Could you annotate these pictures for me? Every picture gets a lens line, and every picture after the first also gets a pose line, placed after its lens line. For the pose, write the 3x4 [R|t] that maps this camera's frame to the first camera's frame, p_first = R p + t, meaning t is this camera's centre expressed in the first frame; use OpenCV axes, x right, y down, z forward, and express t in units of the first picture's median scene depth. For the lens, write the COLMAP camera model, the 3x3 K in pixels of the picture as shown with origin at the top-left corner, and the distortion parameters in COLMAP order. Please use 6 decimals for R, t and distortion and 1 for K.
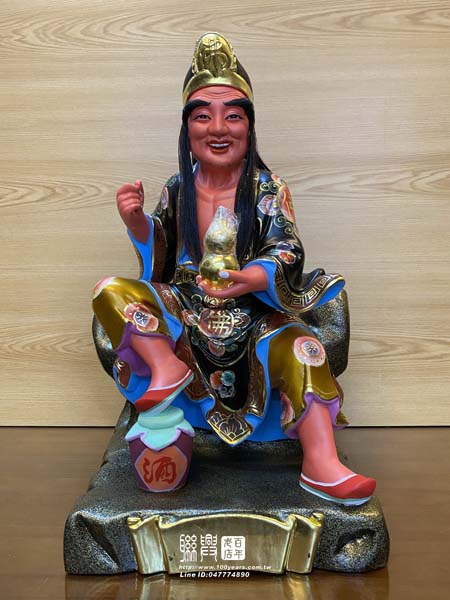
lens RADIAL K [[454.9, 0, 228.8], [0, 454.9, 290.9], [0, 0, 1]] dist [-0.001556, -0.003420]
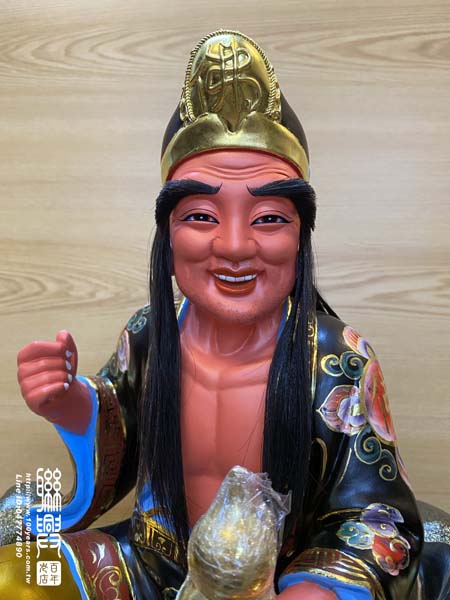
lens RADIAL K [[470.6, 0, 228.1], [0, 470.6, 290.9], [0, 0, 1]] dist [-0.000586, -0.005254]
pose [[0.999421, 0.032144, -0.011141, -0.021195], [-0.032996, 0.995630, -0.087366, -0.251046], [0.008284, 0.087683, 0.996114, 0.509553]]
